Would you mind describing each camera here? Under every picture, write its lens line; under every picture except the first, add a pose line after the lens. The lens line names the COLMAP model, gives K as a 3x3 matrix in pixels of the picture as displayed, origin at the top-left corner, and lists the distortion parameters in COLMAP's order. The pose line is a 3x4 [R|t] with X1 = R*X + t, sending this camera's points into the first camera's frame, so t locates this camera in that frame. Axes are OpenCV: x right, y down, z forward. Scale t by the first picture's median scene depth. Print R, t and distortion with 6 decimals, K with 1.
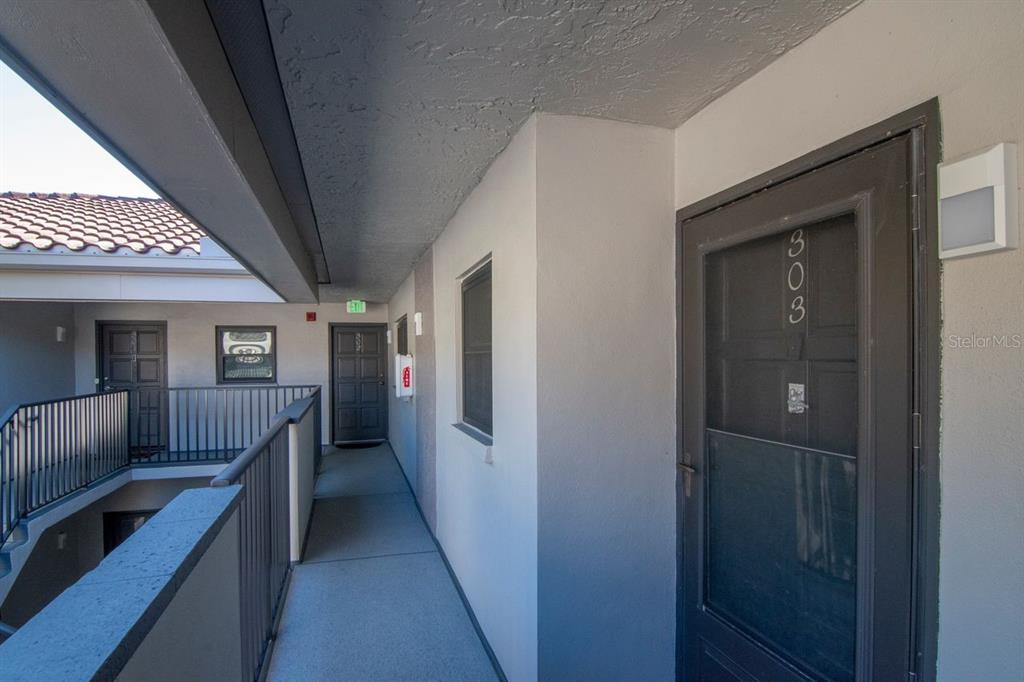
lens RADIAL K [[539.0, 0, 512.1], [0, 539.0, 348.7], [0, 0, 1]] dist [0.000466, -0.011274]
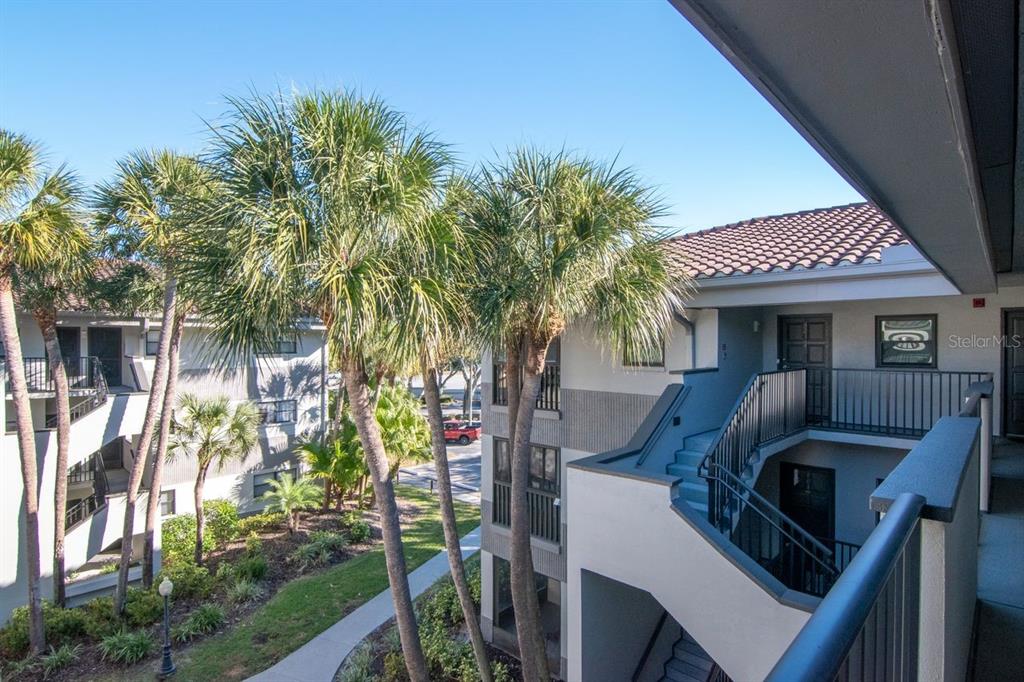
lens RADIAL K [[539.0, 0, 512.1], [0, 539.0, 348.7], [0, 0, 1]] dist [0.000466, -0.011274]
pose [[0.501404, 0.013298, -0.865111, 0.046431], [0.007660, 0.999774, 0.019808, -0.001879], [0.865179, -0.016558, 0.501189, -0.230480]]
